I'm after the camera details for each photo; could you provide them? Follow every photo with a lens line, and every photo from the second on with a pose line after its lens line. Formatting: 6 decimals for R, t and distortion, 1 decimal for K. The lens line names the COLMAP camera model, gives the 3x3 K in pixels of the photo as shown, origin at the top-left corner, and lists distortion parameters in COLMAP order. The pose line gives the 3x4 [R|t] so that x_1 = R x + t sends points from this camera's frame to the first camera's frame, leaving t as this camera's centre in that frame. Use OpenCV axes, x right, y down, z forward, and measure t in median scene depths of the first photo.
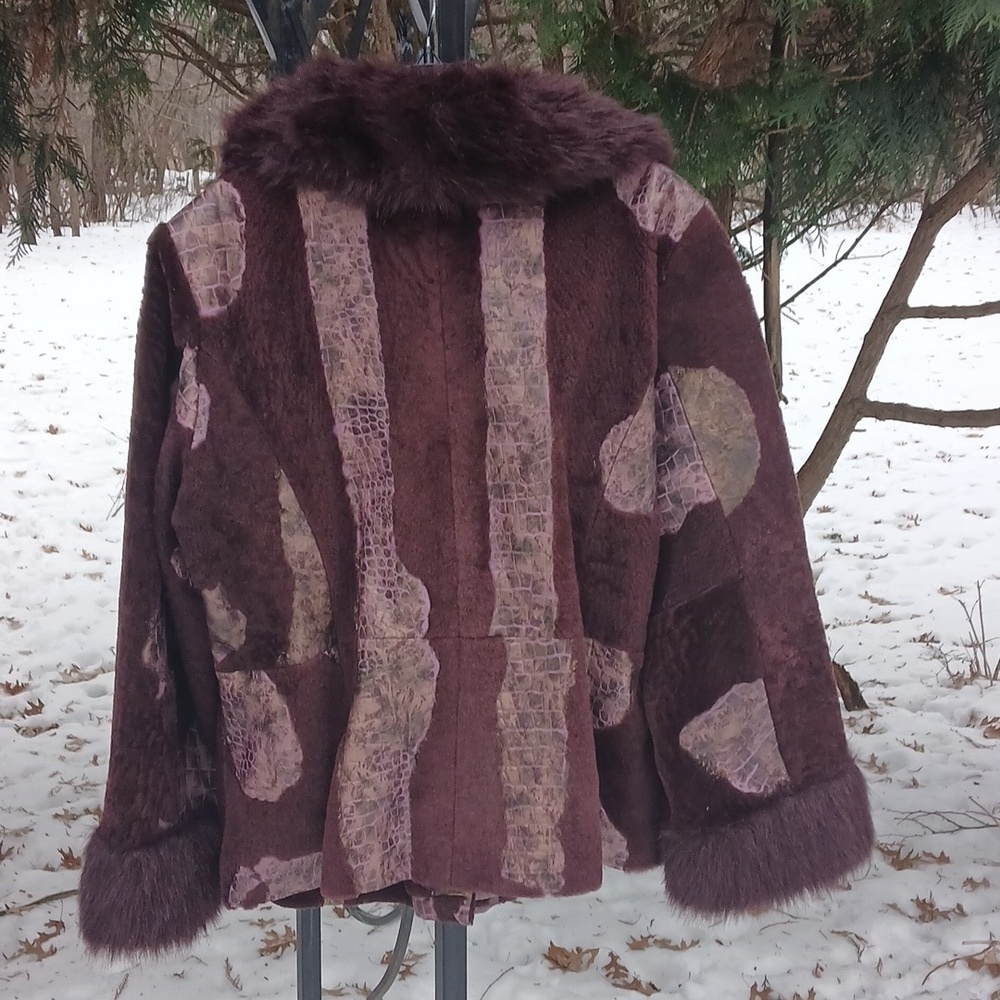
lens RADIAL K [[1718.1, 0, 512.6], [0, 1718.1, 485.6], [0, 0, 1]] dist [0.141055, 0.000000]
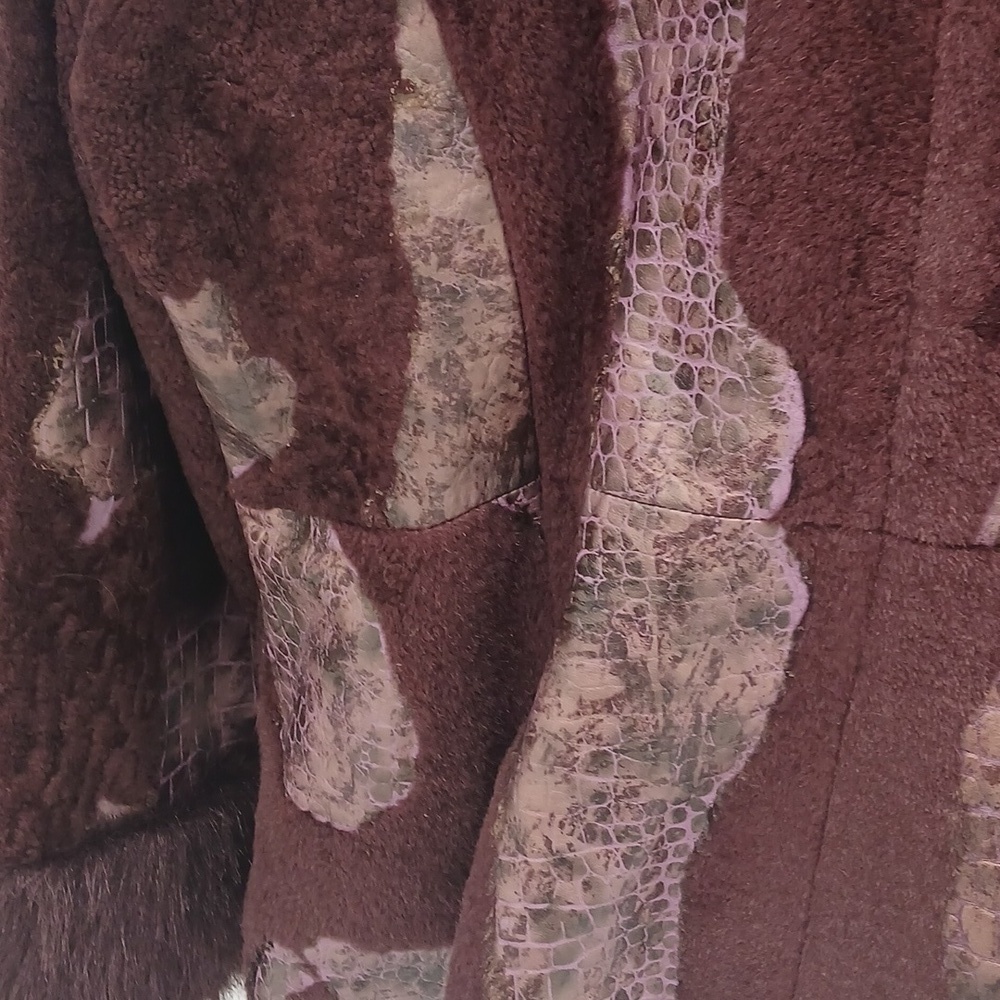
lens RADIAL K [[1718.1, 0, 495.0], [0, 1718.1, 497.5], [0, 0, 1]] dist [0.141055, 0.000000]
pose [[0.966177, 0.148944, -0.210519, -0.033345], [-0.095631, 0.965074, 0.243900, 0.007738], [0.239494, -0.215518, 0.946675, 0.663780]]
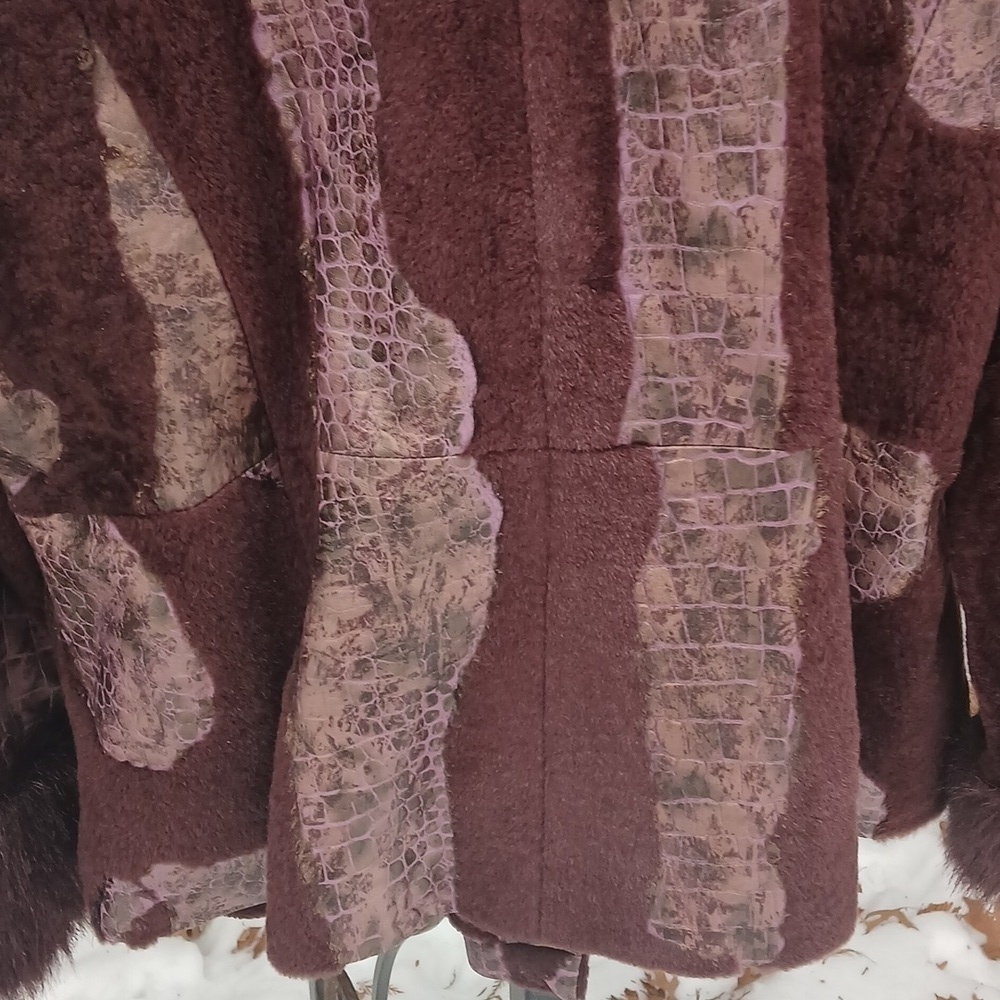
lens RADIAL K [[1718.1, 0, 456.7], [0, 1718.1, 499.2], [0, 0, 1]] dist [0.141055, 0.000000]
pose [[0.997718, -0.015543, -0.065713, -0.025484], [0.032009, 0.965729, 0.257571, -0.009833], [0.059457, -0.259087, 0.964022, 0.580763]]
